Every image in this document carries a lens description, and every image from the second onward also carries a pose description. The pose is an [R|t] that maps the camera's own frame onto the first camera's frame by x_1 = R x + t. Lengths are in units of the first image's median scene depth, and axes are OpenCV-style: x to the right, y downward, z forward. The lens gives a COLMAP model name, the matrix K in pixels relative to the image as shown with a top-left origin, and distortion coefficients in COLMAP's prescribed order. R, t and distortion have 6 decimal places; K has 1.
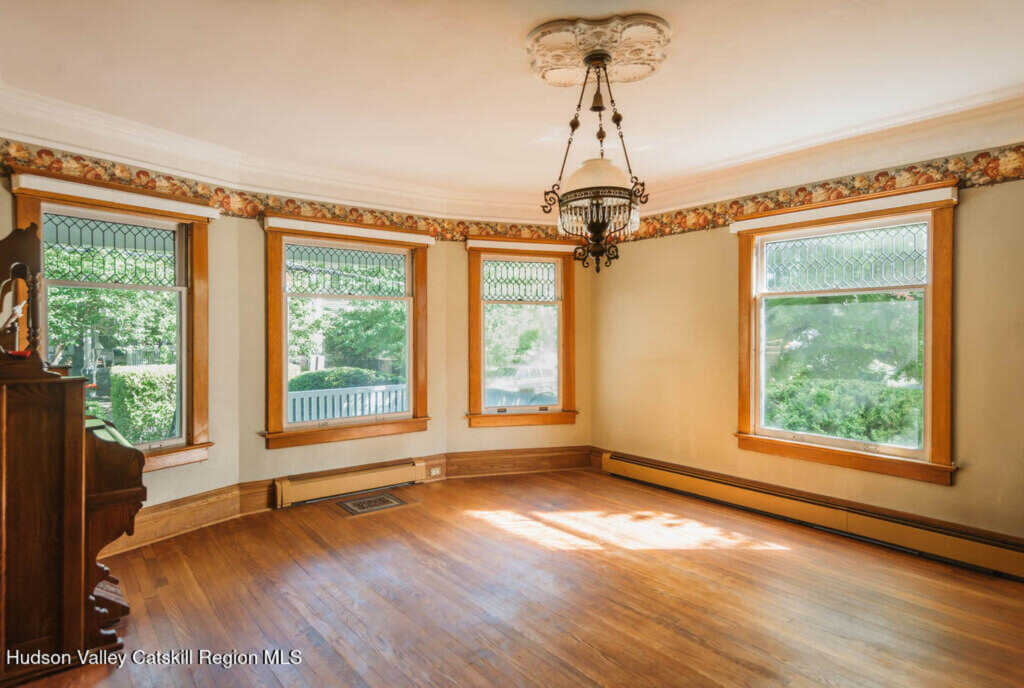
lens RADIAL K [[565.2, 0, 512.0], [0, 565.2, 344.0], [0, 0, 1]] dist [0.003343, 0.000343]
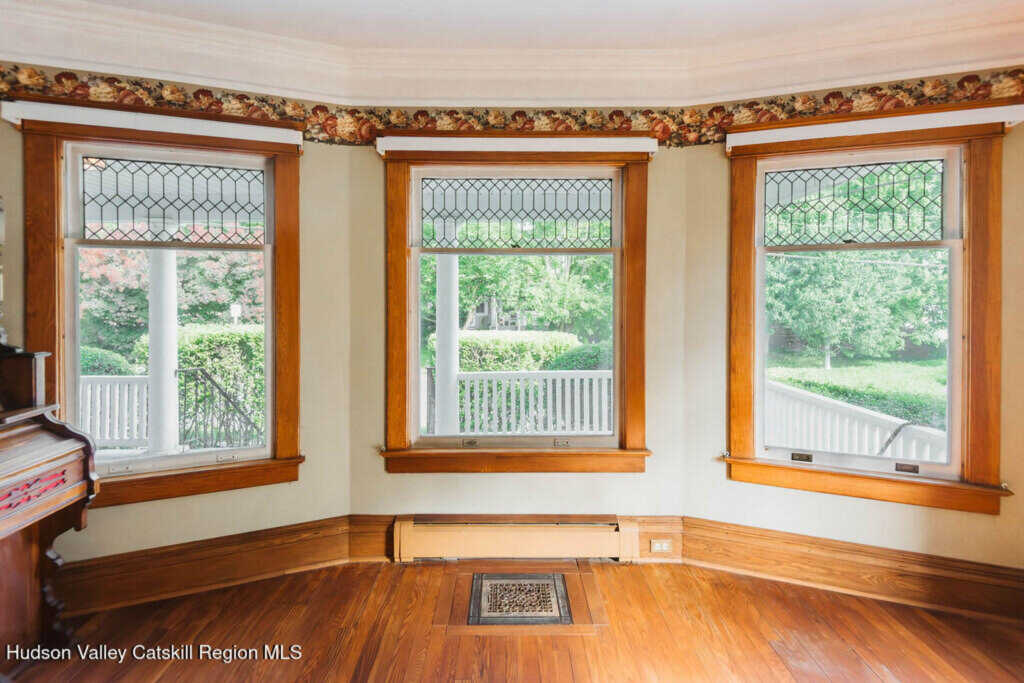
lens RADIAL K [[467.9, 0, 509.8], [0, 467.9, 312.5], [0, 0, 1]] dist [0.011467, -0.013218]
pose [[0.789478, 0.010010, -0.613697, 0.039363], [-0.012886, 0.999917, -0.000267, -0.012937], [0.613644, 0.008119, 0.789541, 0.592162]]
